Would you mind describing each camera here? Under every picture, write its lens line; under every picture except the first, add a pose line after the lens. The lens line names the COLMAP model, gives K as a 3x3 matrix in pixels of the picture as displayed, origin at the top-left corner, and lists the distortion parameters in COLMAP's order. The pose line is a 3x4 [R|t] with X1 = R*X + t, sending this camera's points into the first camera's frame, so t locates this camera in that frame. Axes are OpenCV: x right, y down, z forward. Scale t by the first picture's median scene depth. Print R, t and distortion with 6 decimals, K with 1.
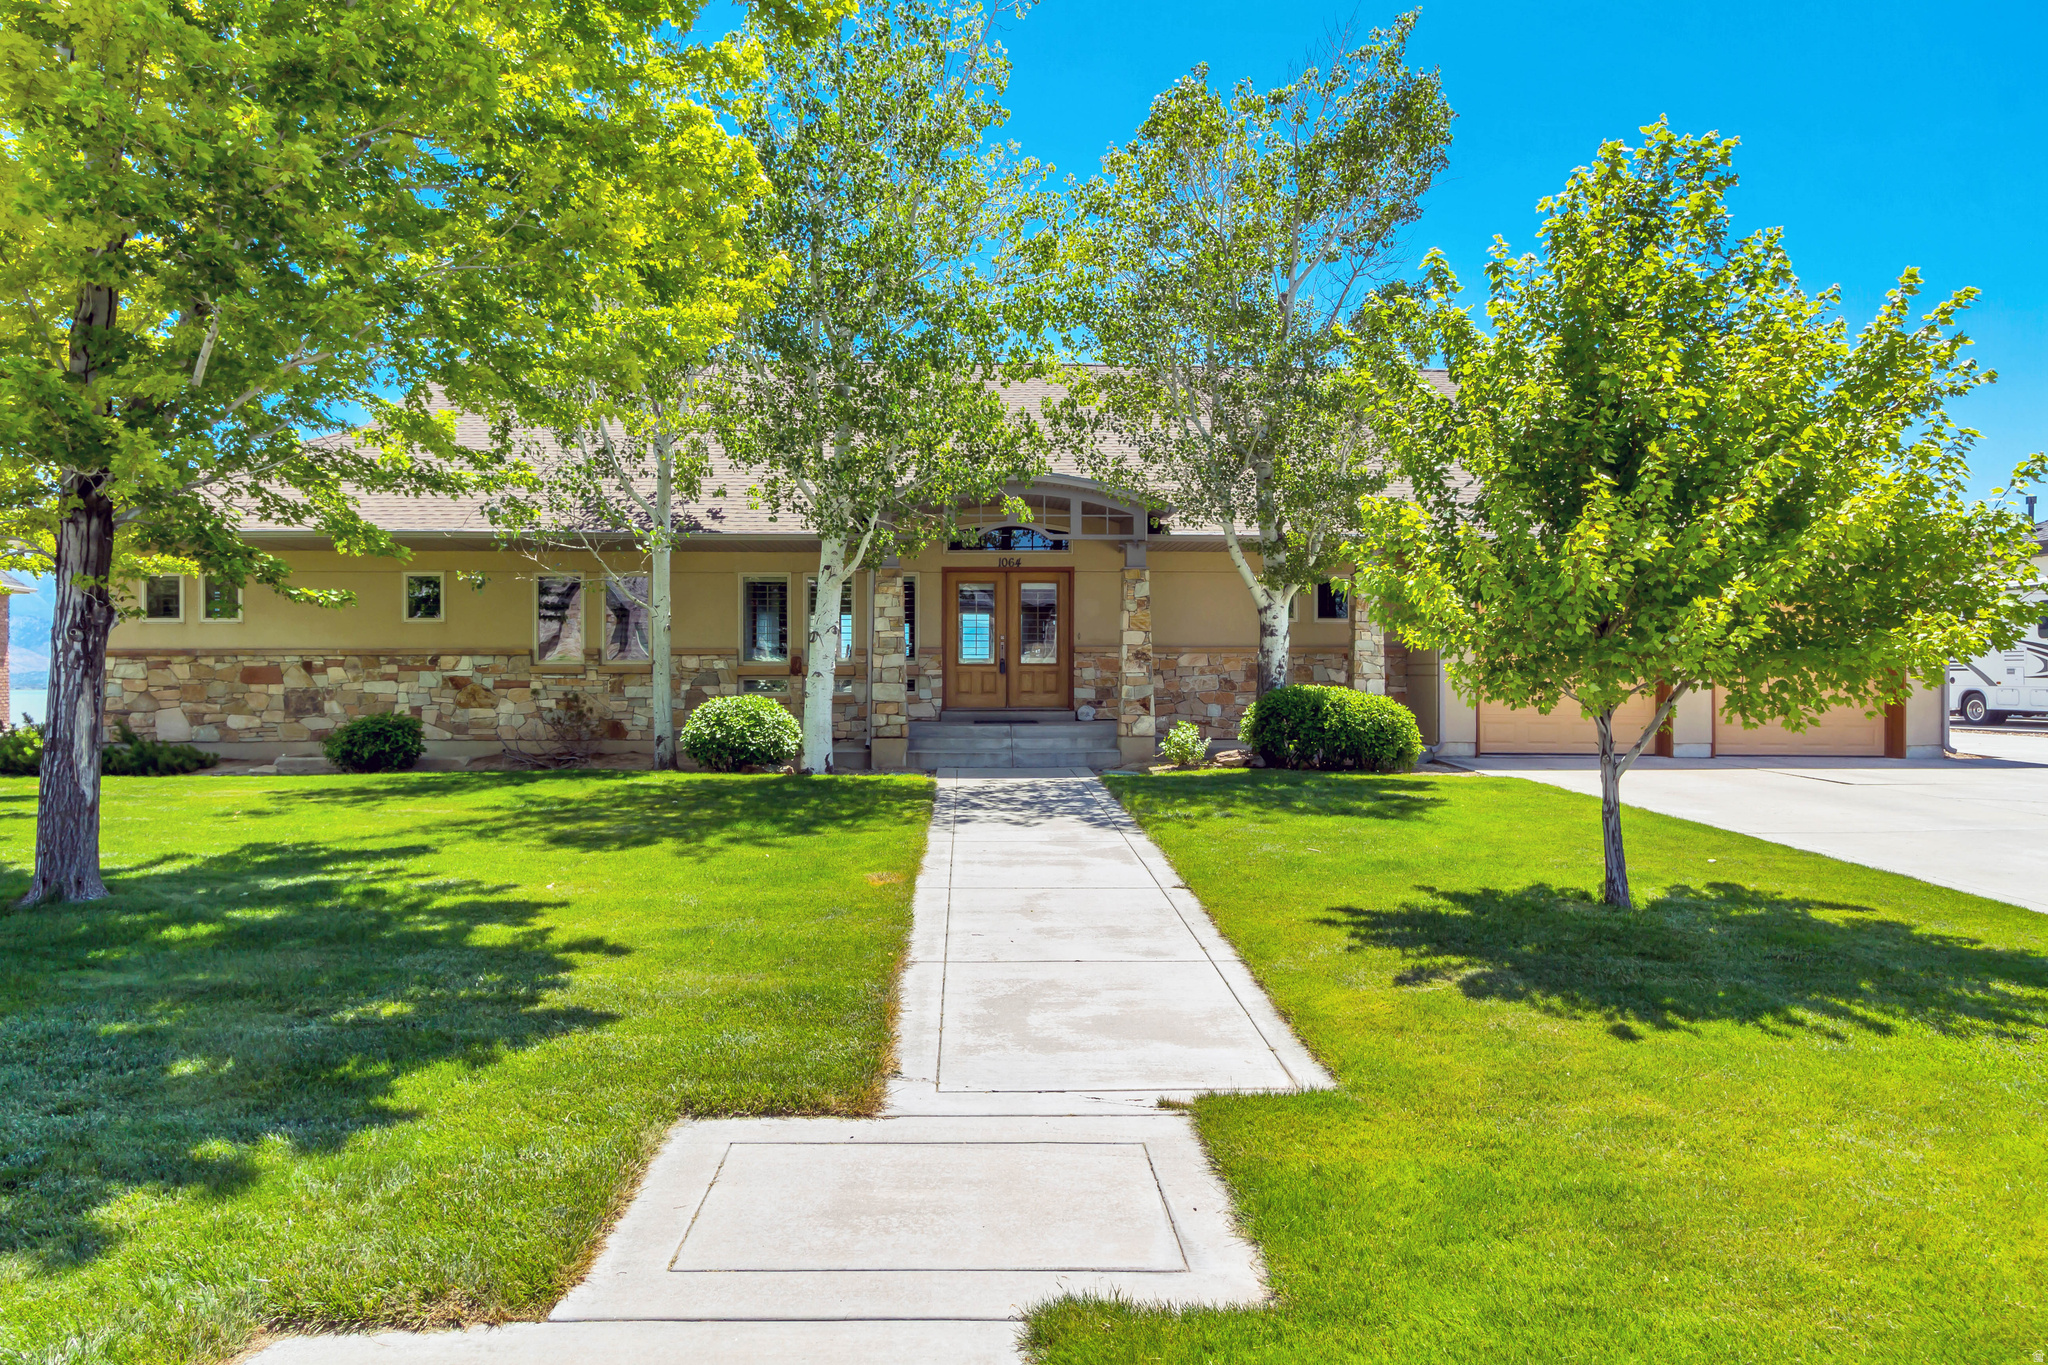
lens RADIAL K [[1225.4, 0, 1022.9], [0, 1225.4, 676.6], [0, 0, 1]] dist [0.005501, 0.000763]
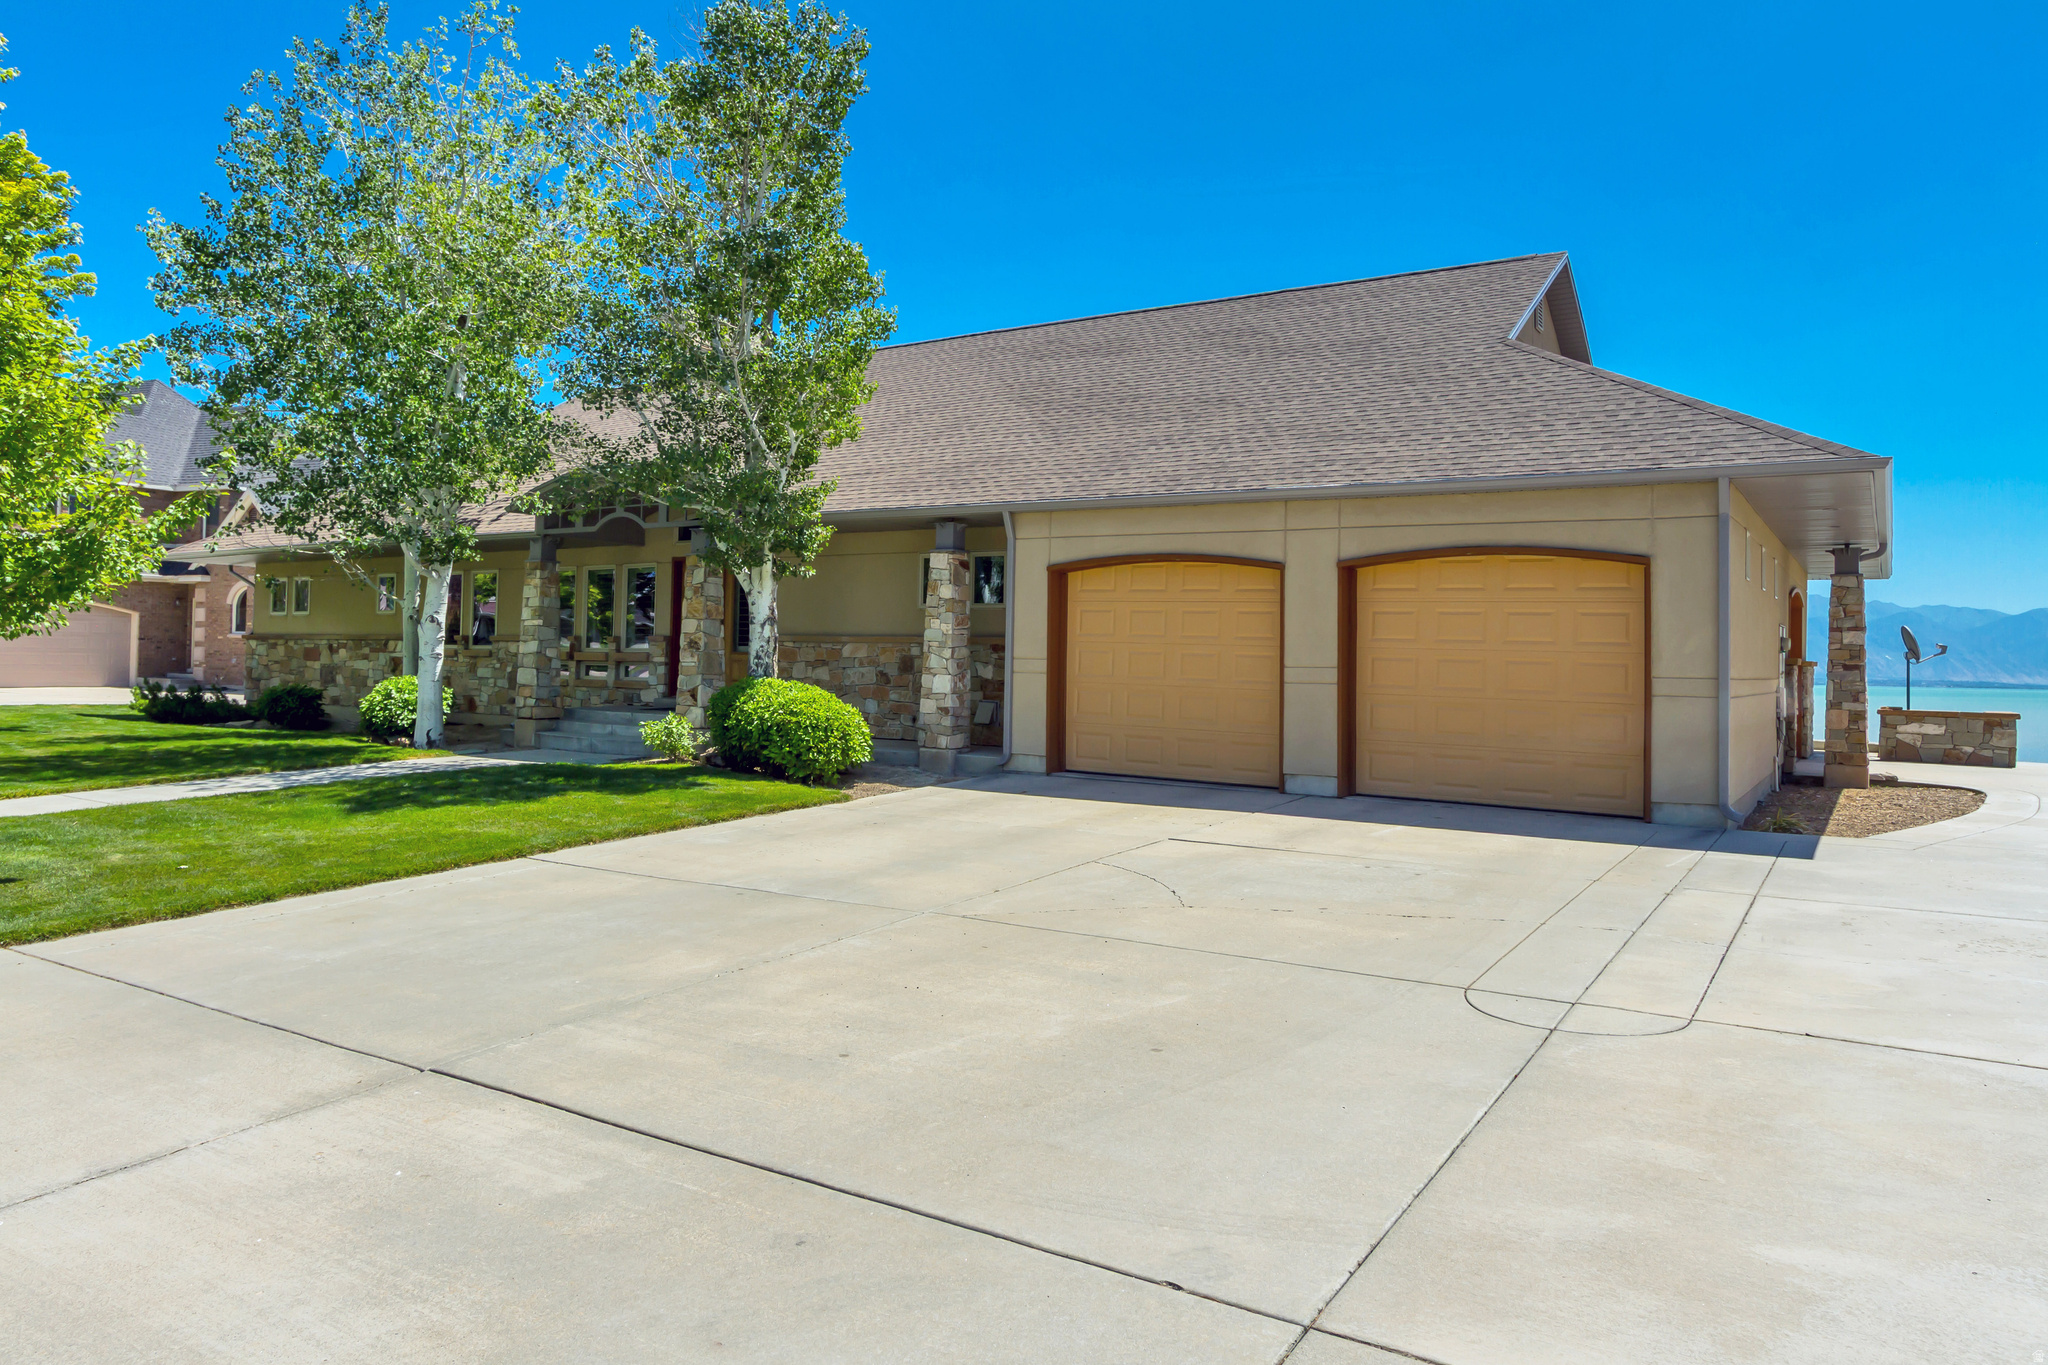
lens RADIAL K [[1322.4, 0, 1001.4], [0, 1322.4, 625.9], [0, 0, 1]] dist [0.006097, -0.006537]
pose [[0.809920, -0.000114, -0.586541, 0.850662], [-0.018341, 0.999506, -0.025520, -0.009032], [0.586254, 0.031427, 0.809518, 0.271049]]
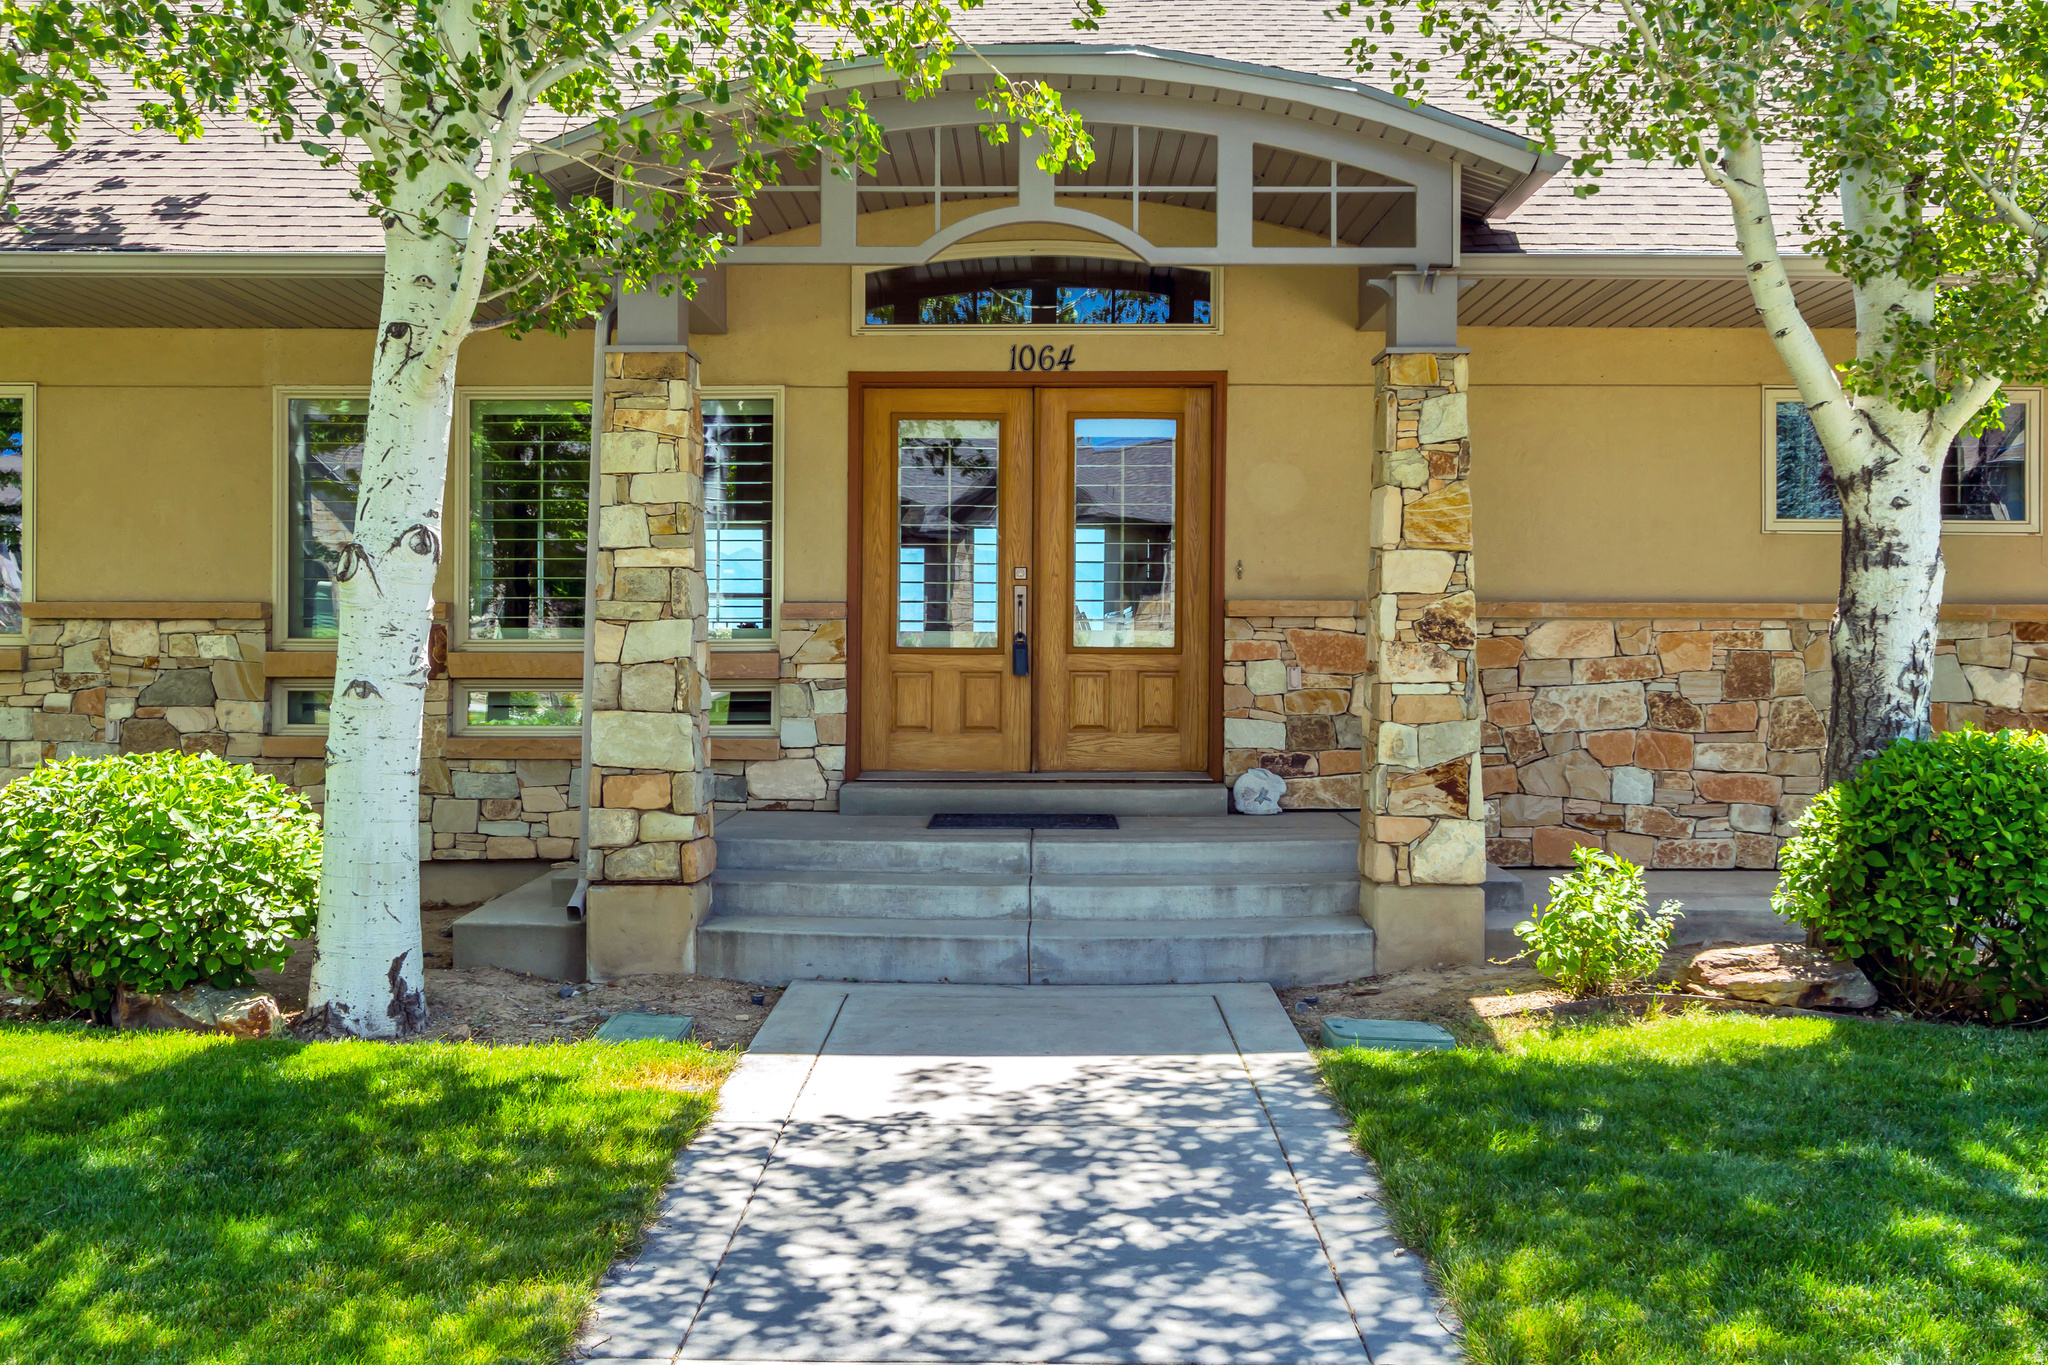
lens RADIAL K [[2011.5, 0, 1027.5], [0, 2011.5, 664.9], [0, 0, 1]] dist [0.006443, 0.000000]
pose [[0.998661, 0.005382, -0.051442, 0.015929], [-0.005036, 0.999964, 0.006864, -0.010016], [0.051477, -0.006596, 0.998652, 0.446410]]
